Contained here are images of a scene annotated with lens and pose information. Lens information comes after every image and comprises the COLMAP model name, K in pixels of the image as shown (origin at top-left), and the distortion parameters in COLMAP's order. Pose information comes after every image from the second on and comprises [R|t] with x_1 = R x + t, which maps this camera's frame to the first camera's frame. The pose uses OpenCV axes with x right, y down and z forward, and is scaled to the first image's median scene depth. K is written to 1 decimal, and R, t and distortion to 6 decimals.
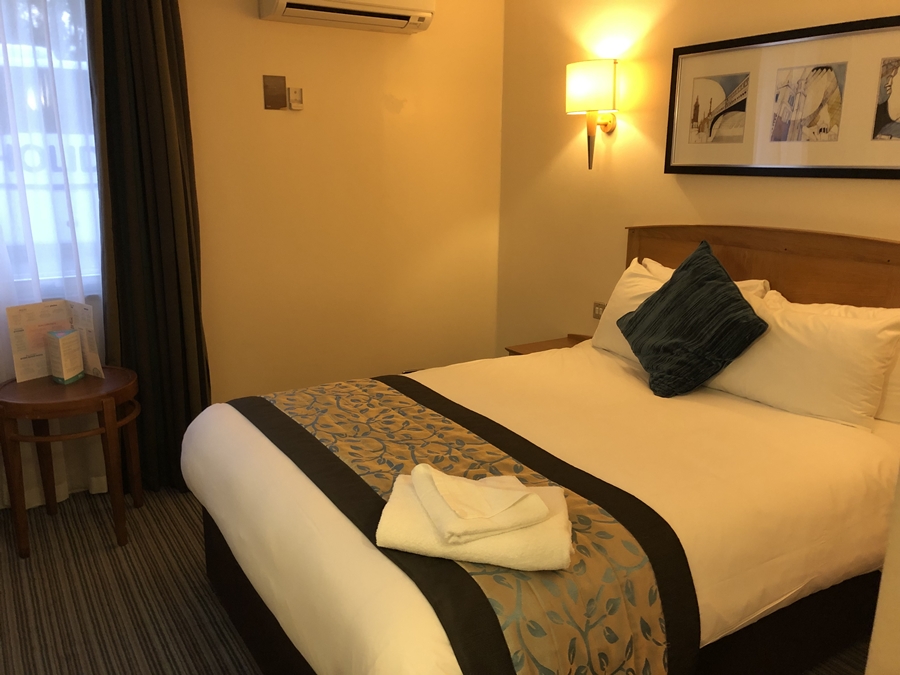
lens RADIAL K [[732.6, 0, 451.0], [0, 732.6, 334.1], [0, 0, 1]] dist [0.035804, -0.039142]
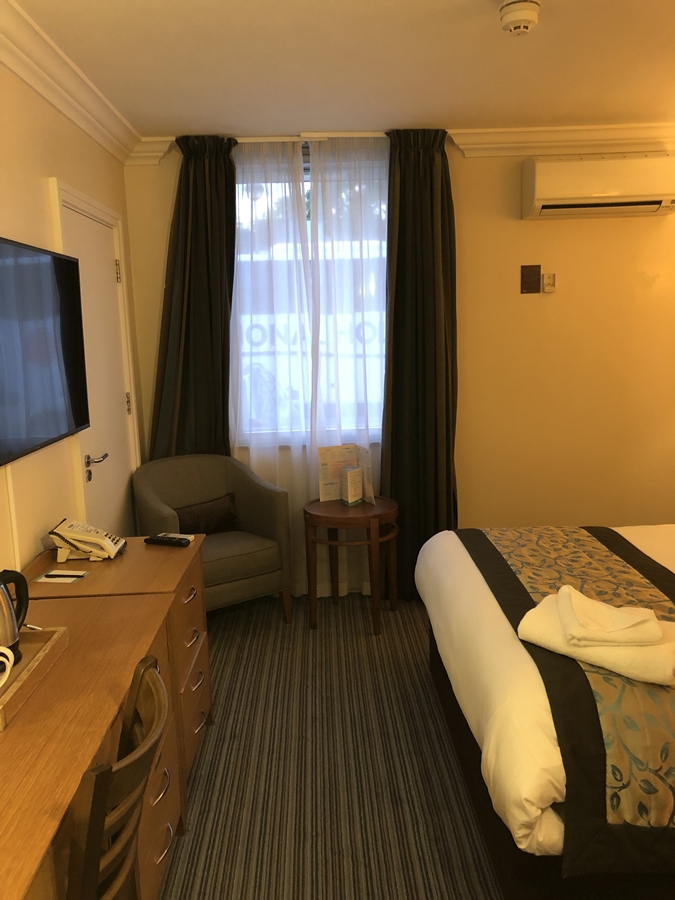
lens RADIAL K [[732.6, 0, 337.5], [0, 732.6, 450.0], [0, 0, 1]] dist [0.035804, -0.039142]
pose [[0.851148, 0.057179, -0.521802, 0.181714], [-0.089974, 0.995230, -0.037705, 0.020778], [0.517157, 0.079041, 0.852233, -0.196235]]
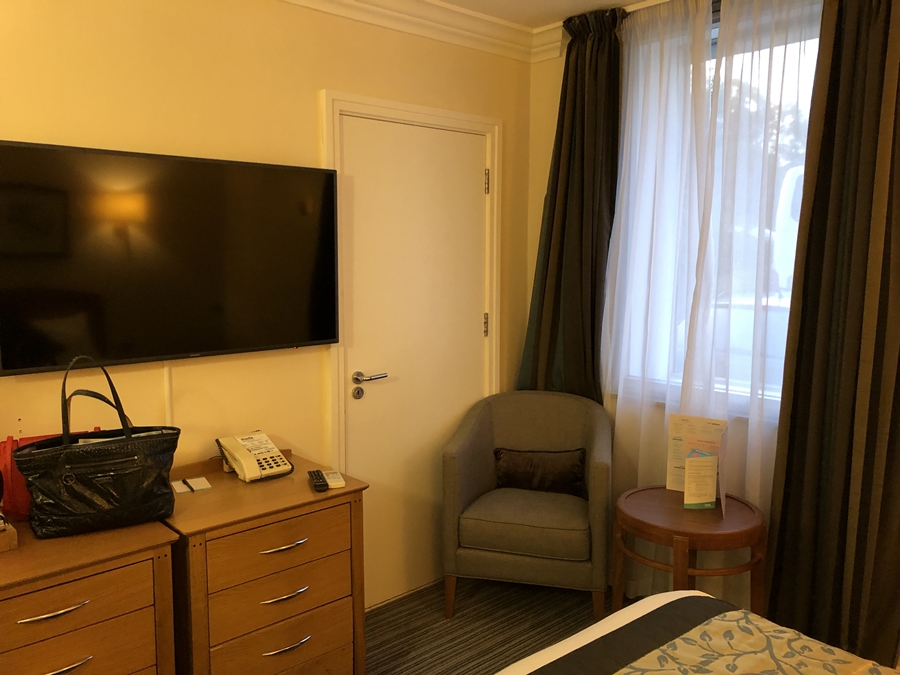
lens RADIAL K [[732.6, 0, 451.0], [0, 732.6, 334.1], [0, 0, 1]] dist [0.035804, -0.039142]
pose [[0.156769, 0.107228, -0.981797, 0.370991], [-0.231885, 0.970297, 0.068945, -0.162624], [0.960028, 0.216856, 0.176977, 0.591443]]
